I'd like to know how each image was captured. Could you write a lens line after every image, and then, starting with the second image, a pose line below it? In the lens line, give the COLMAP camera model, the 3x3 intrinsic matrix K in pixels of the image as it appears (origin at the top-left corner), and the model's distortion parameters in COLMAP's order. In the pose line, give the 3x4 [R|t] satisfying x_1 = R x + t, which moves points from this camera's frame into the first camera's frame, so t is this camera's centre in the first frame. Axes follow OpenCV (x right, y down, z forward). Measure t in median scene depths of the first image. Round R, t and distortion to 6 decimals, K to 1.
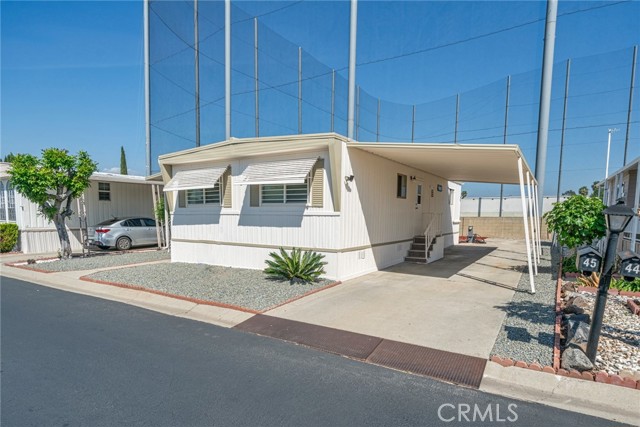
lens RADIAL K [[364.7, 0, 321.7], [0, 364.7, 245.0], [0, 0, 1]] dist [-0.001103, -0.000202]
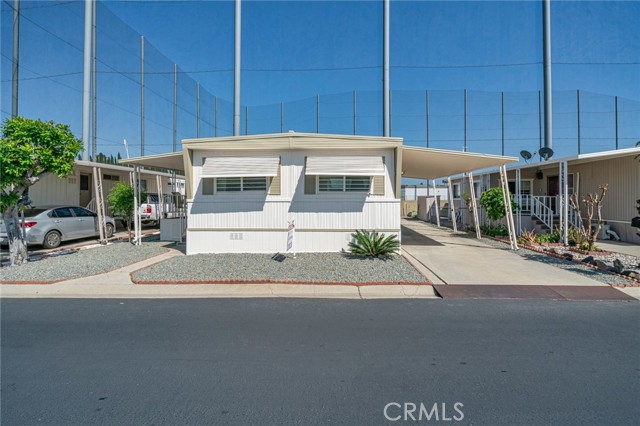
lens RADIAL K [[318.1, 0, 319.8], [0, 318.1, 198.0], [0, 0, 1]] dist [-0.001489, -0.000437]
pose [[0.860249, -0.006829, 0.509829, -0.614044], [0.049728, 0.996267, -0.070563, -0.024269], [-0.507444, 0.086055, 0.857377, 0.158657]]
